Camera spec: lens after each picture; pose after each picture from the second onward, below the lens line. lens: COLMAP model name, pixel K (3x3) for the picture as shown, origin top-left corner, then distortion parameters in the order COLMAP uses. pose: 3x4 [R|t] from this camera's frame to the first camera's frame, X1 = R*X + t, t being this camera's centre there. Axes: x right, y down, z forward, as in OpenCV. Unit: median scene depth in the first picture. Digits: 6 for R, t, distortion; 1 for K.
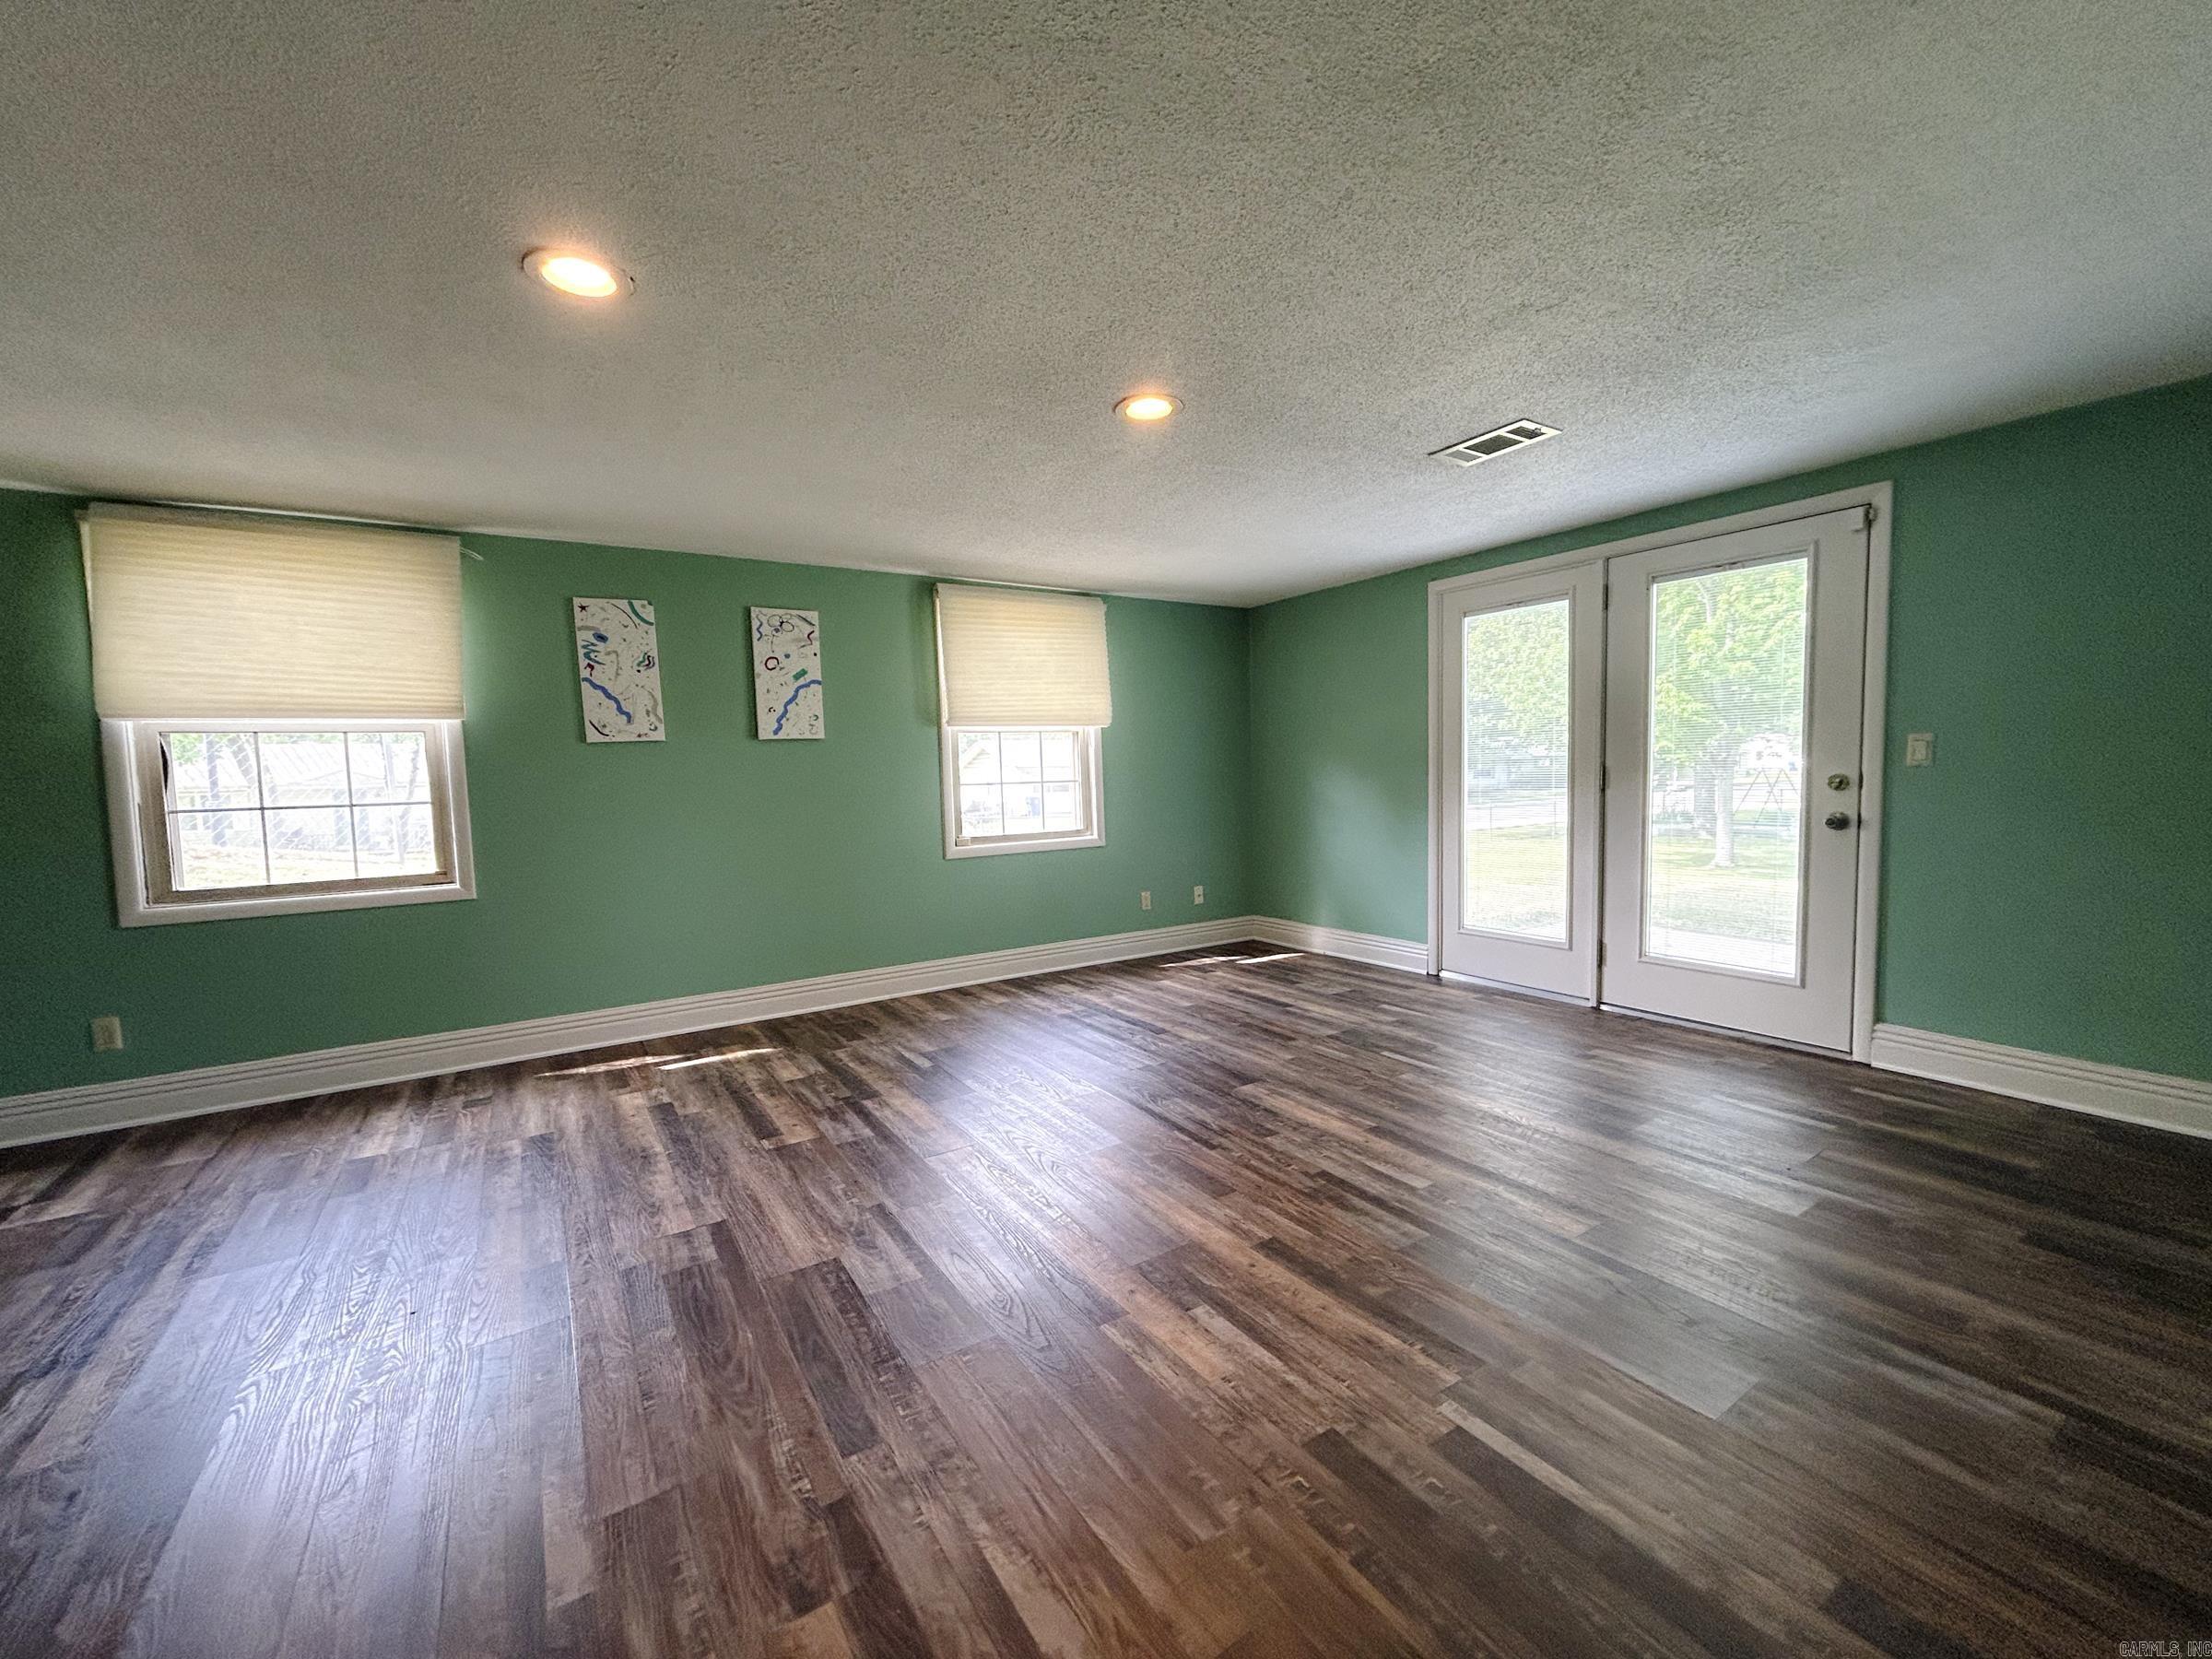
lens RADIAL K [[895.4, 0, 1106.0], [0, 895.4, 829.5], [0, 0, 1]] dist [0.001777, 0.000306]
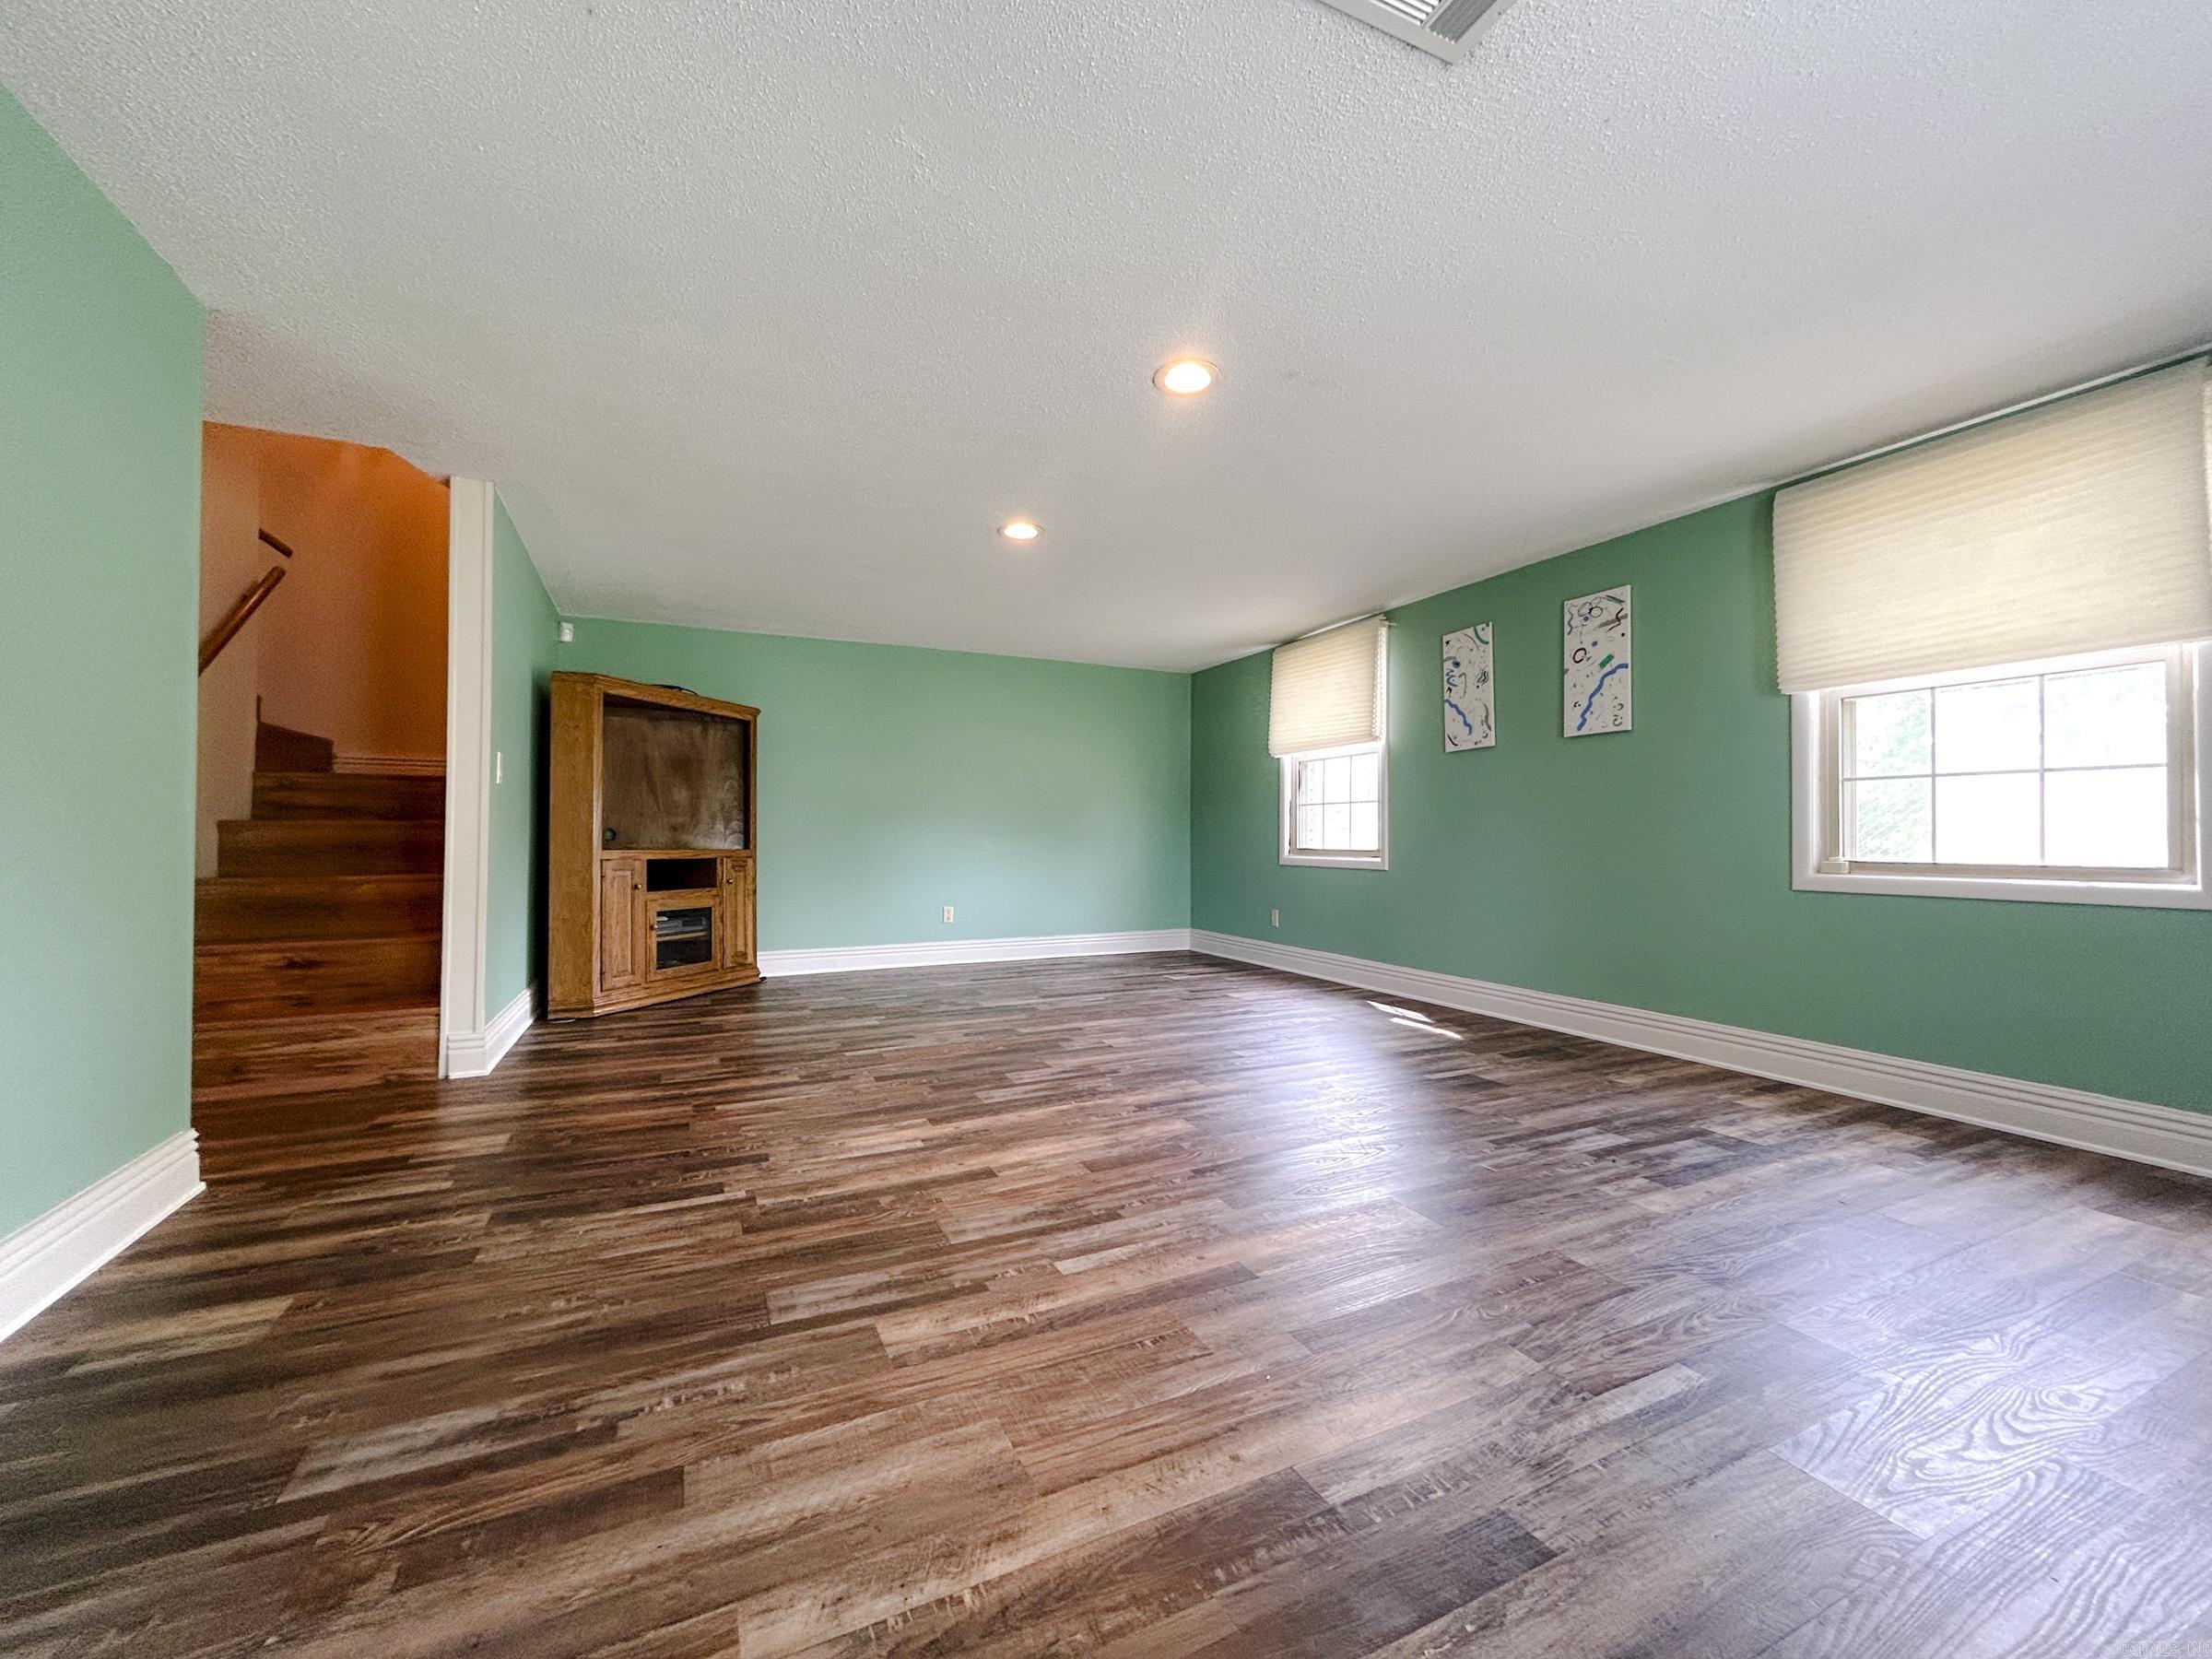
lens RADIAL K [[895.4, 0, 1106.0], [0, 895.4, 829.5], [0, 0, 1]] dist [0.001777, 0.000306]
pose [[-0.129538, 0.020615, -0.991360, 0.681642], [-0.065915, 0.997393, 0.029354, 0.002682], [0.989381, 0.069148, -0.127842, 0.692763]]
